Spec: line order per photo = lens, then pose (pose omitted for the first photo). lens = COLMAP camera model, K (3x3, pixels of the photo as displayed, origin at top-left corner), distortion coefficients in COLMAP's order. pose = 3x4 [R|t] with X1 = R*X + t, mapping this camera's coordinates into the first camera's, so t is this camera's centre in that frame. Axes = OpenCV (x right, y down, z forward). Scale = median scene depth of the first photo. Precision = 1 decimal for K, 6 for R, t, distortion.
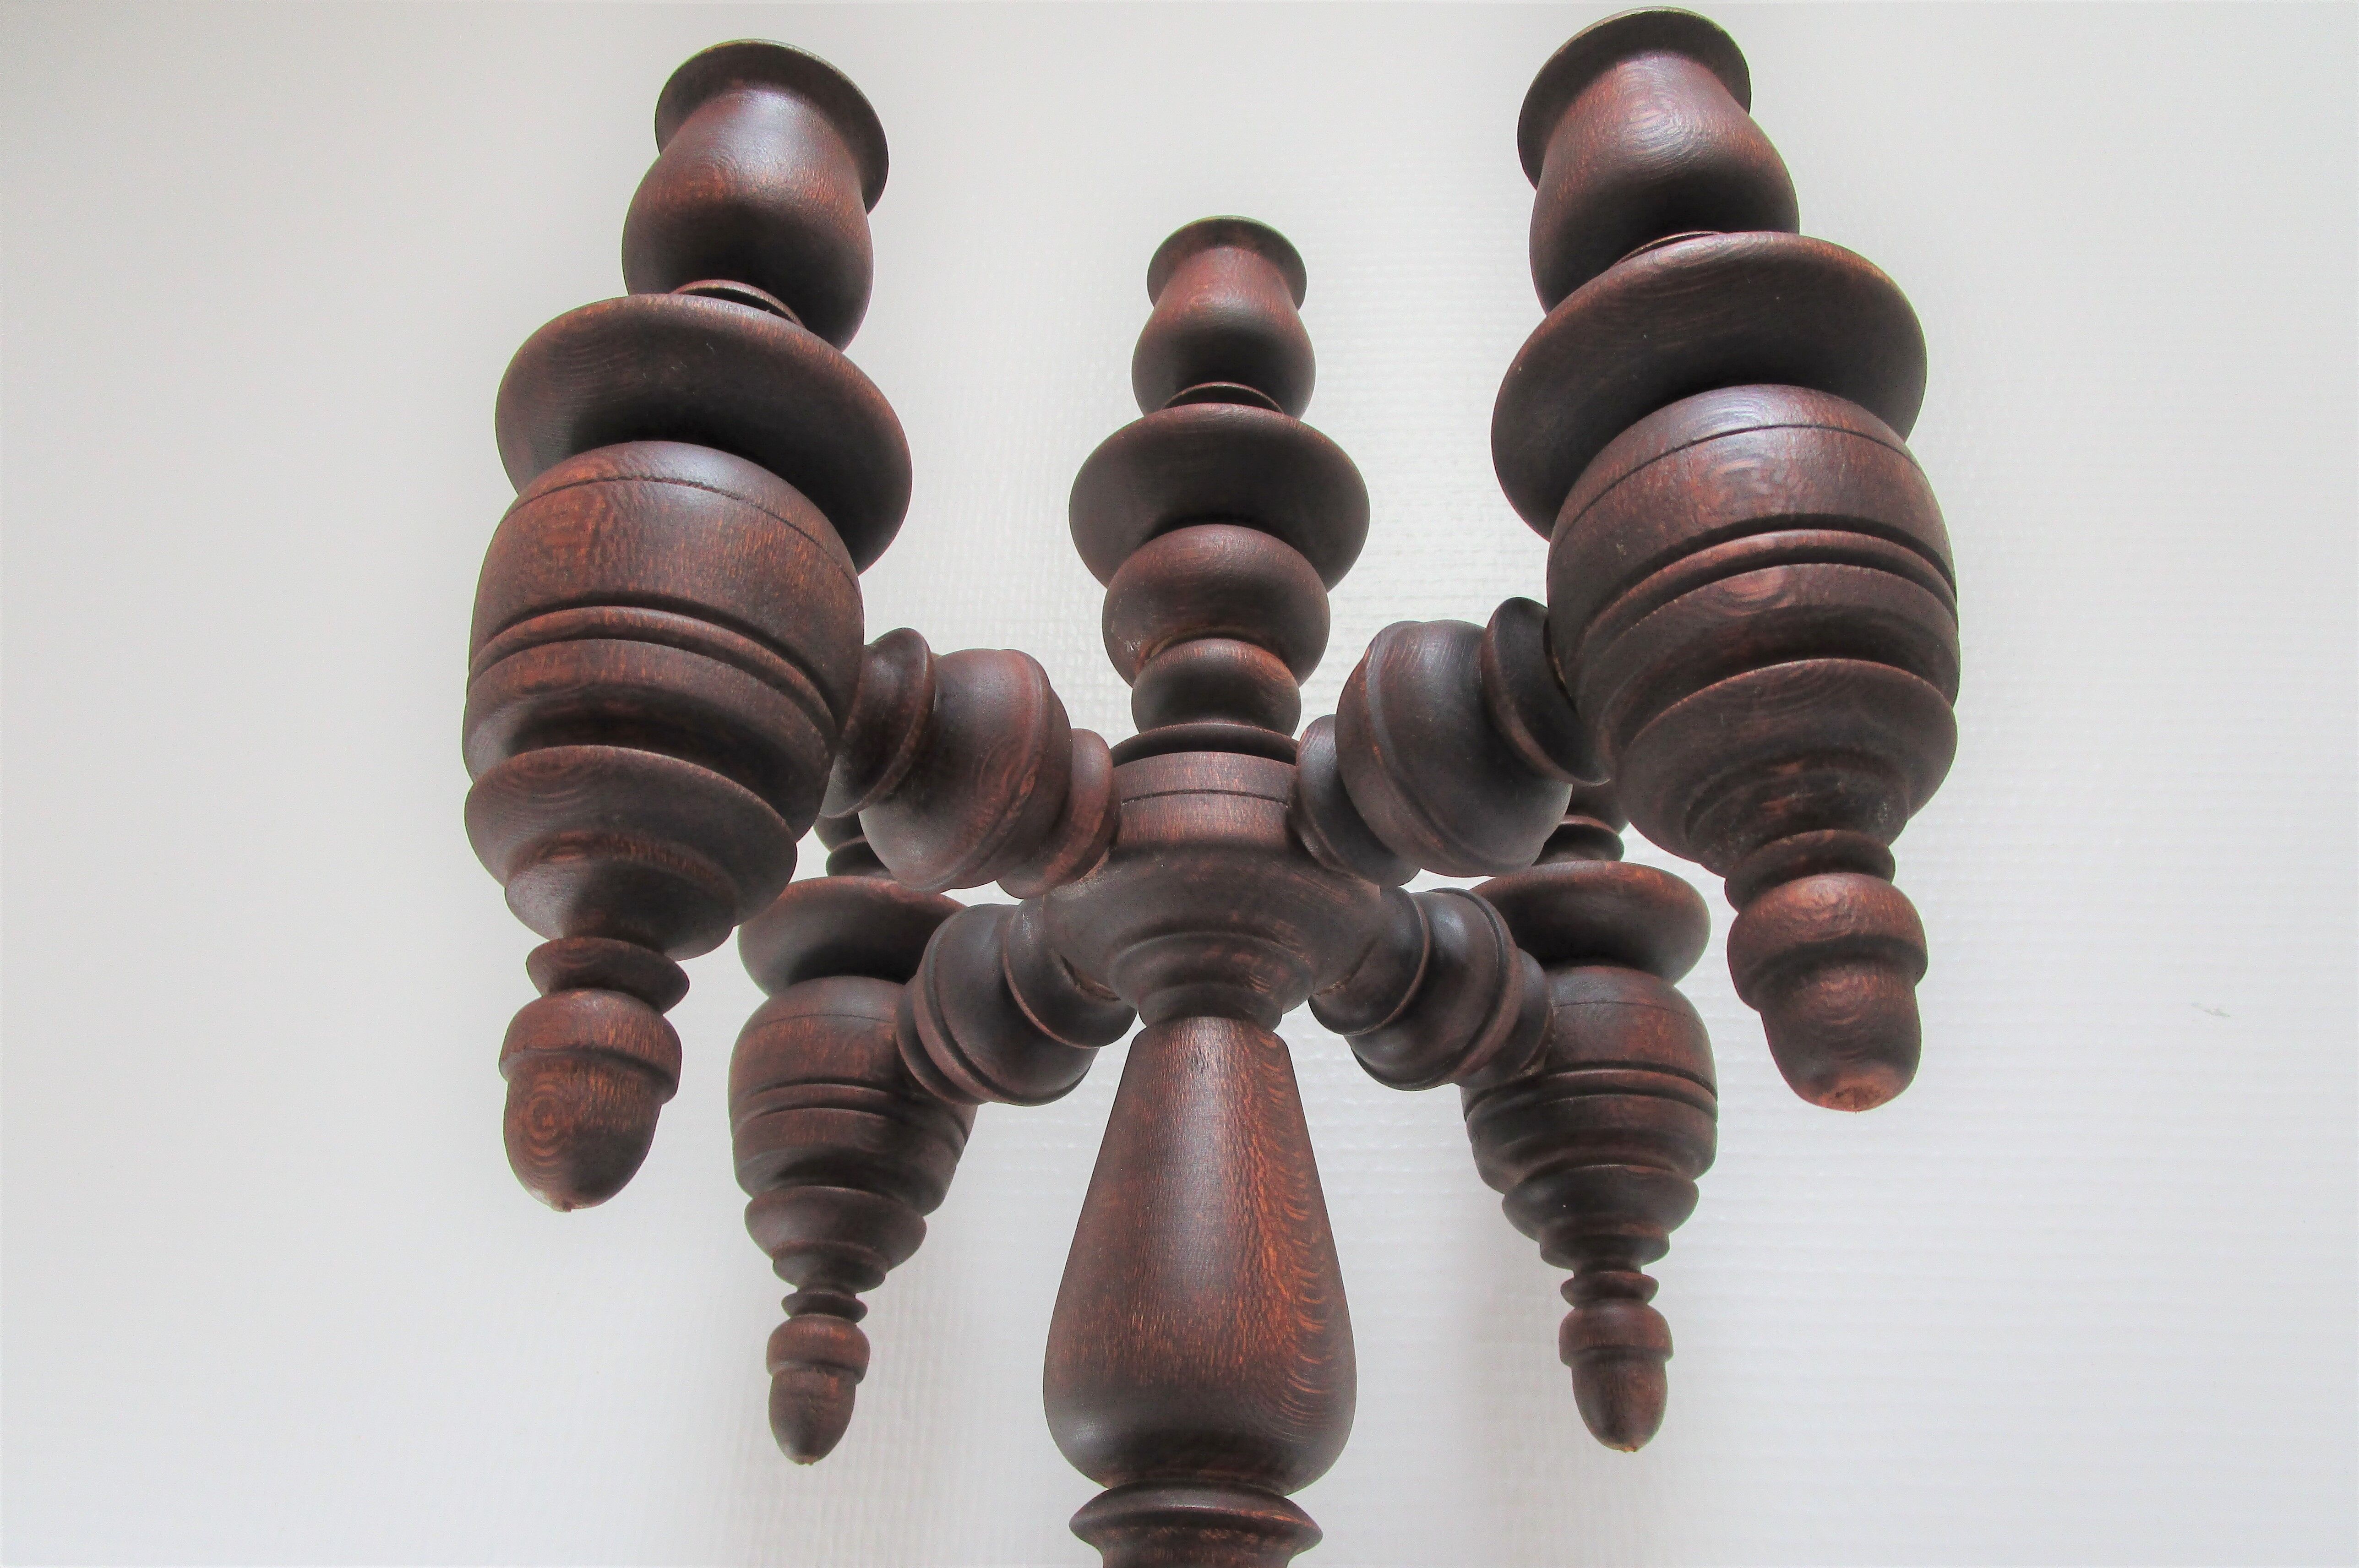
lens RADIAL K [[1707.5, 0, 1179.8], [0, 1707.5, 786.3], [0, 0, 1]] dist [-0.015910, -0.001018]
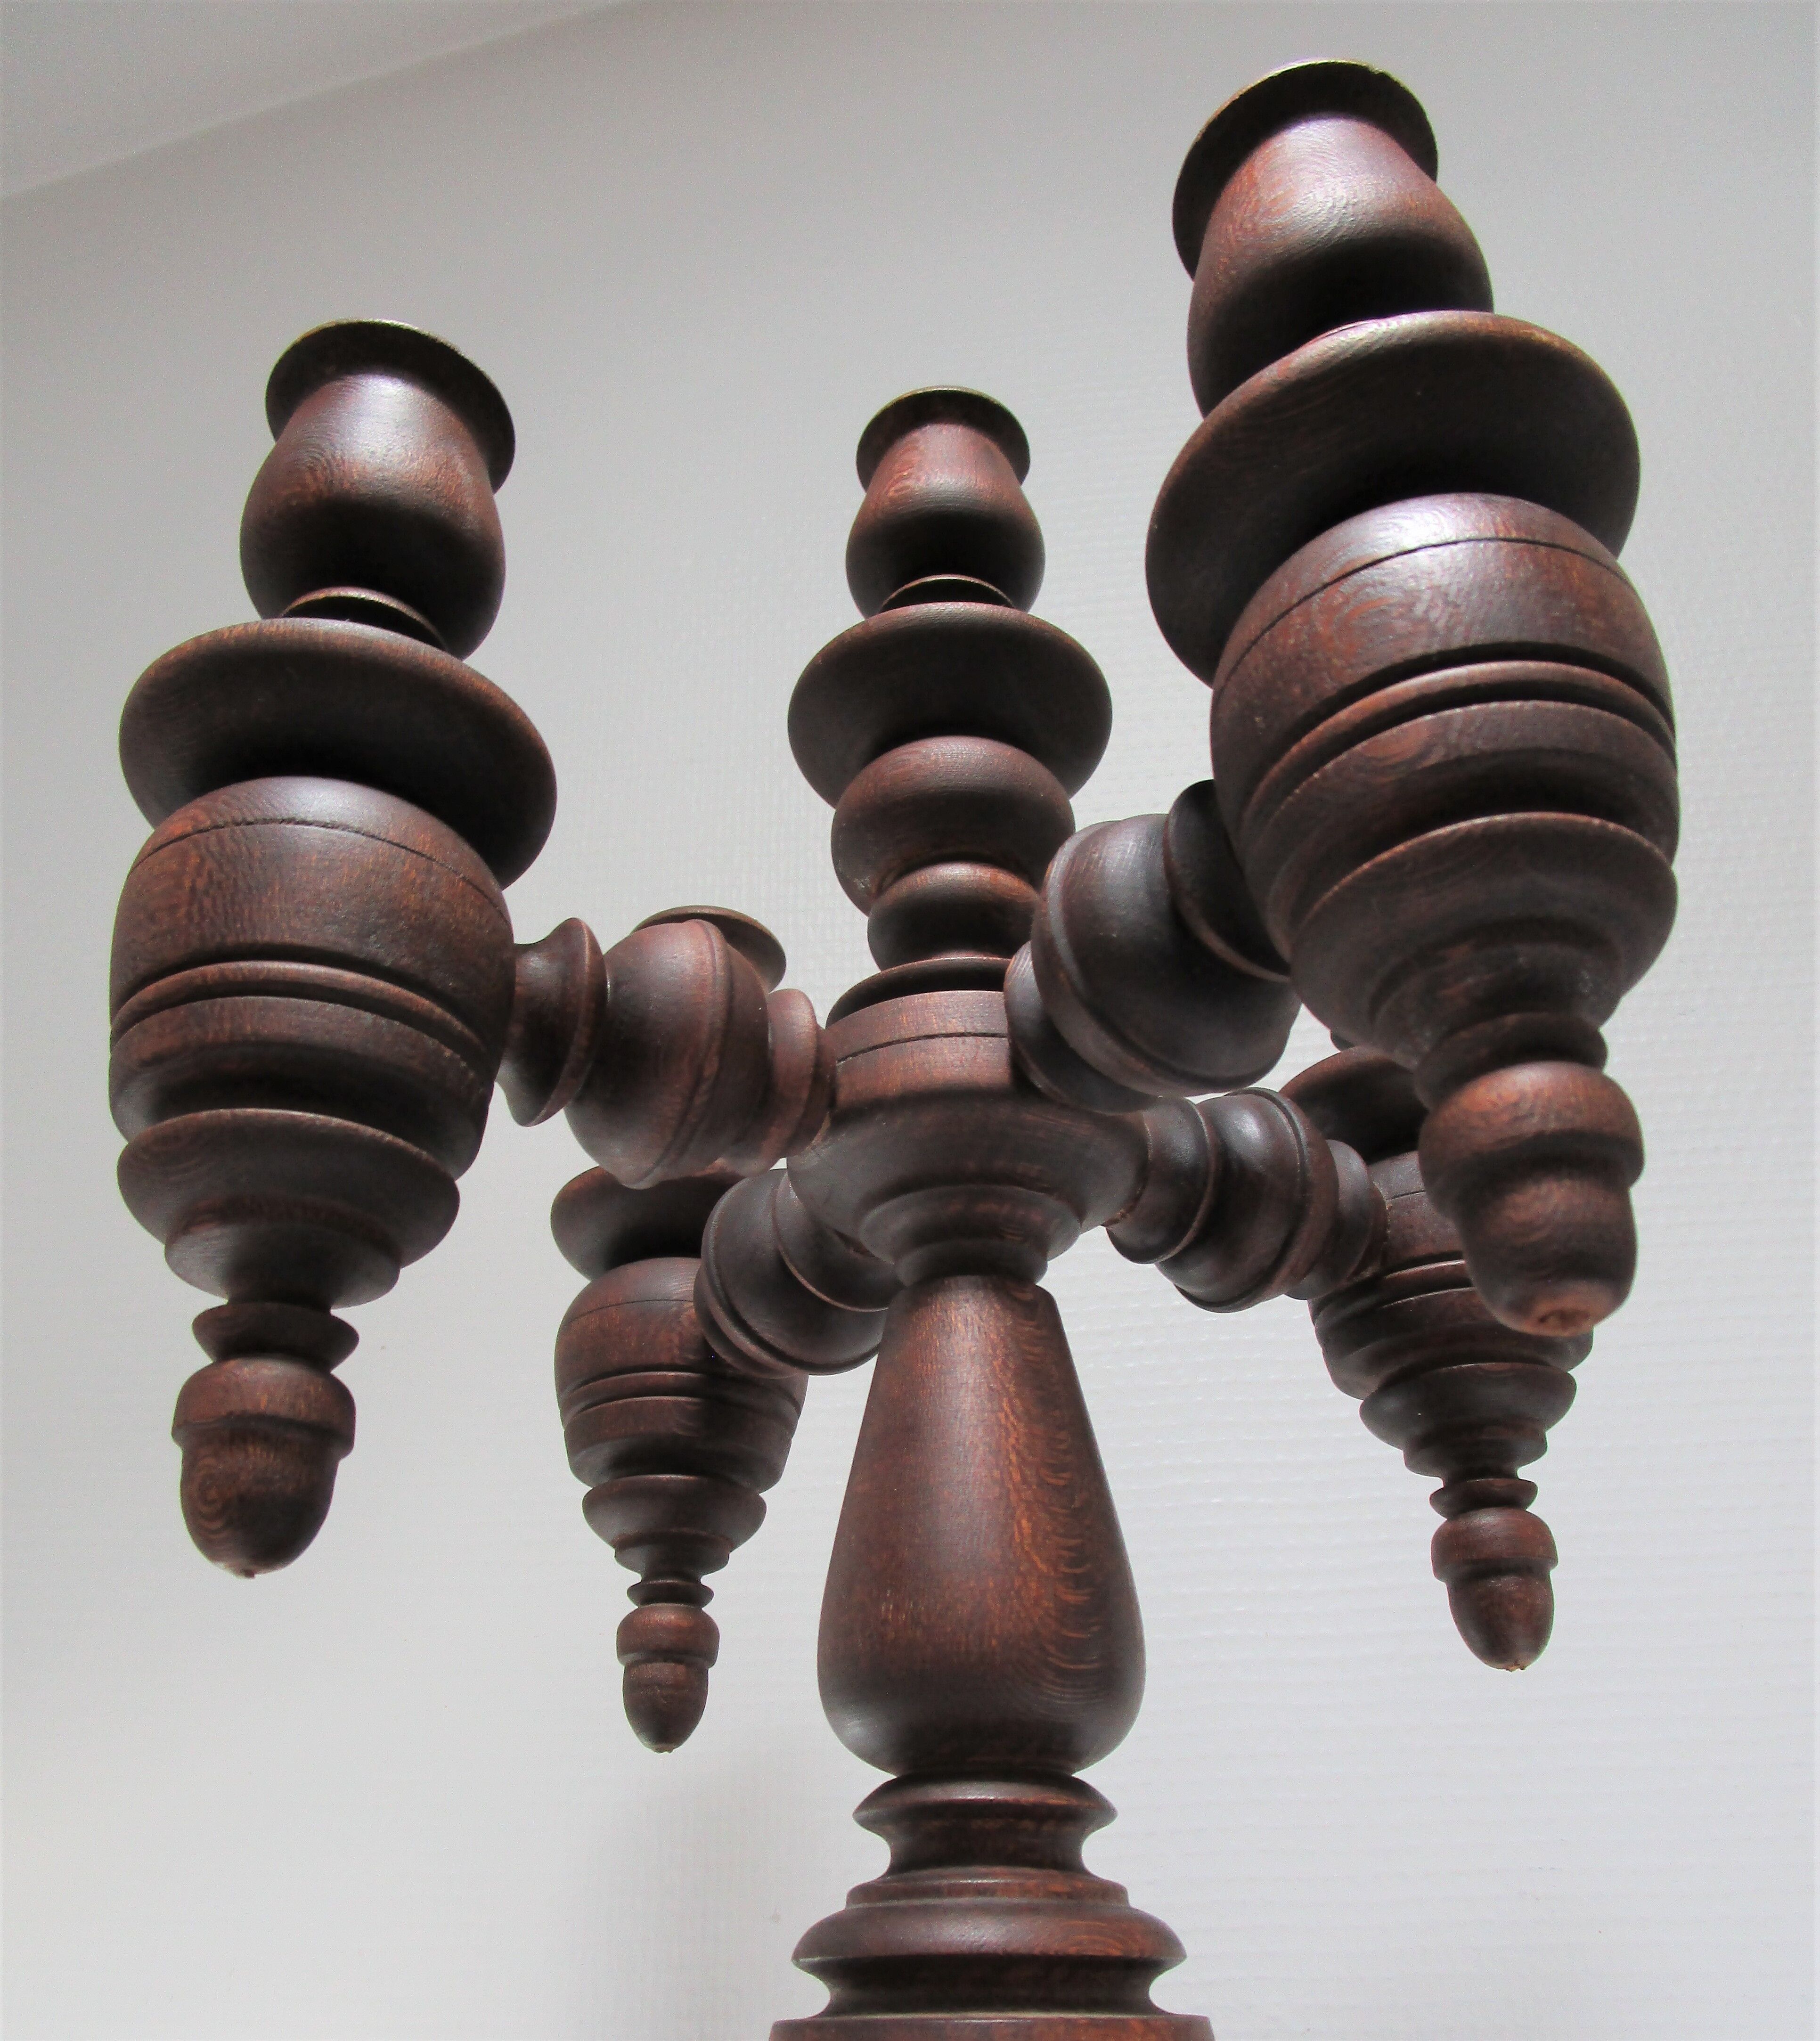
lens RADIAL K [[1767.4, 0, 900.0], [0, 1767.4, 1114.1], [0, 0, 1]] dist [-0.016134, -0.017913]
pose [[0.976145, -0.136685, -0.168695, 0.173125], [0.149962, 0.986309, 0.068593, -0.025673], [0.157010, -0.092255, 0.983279, 0.050479]]
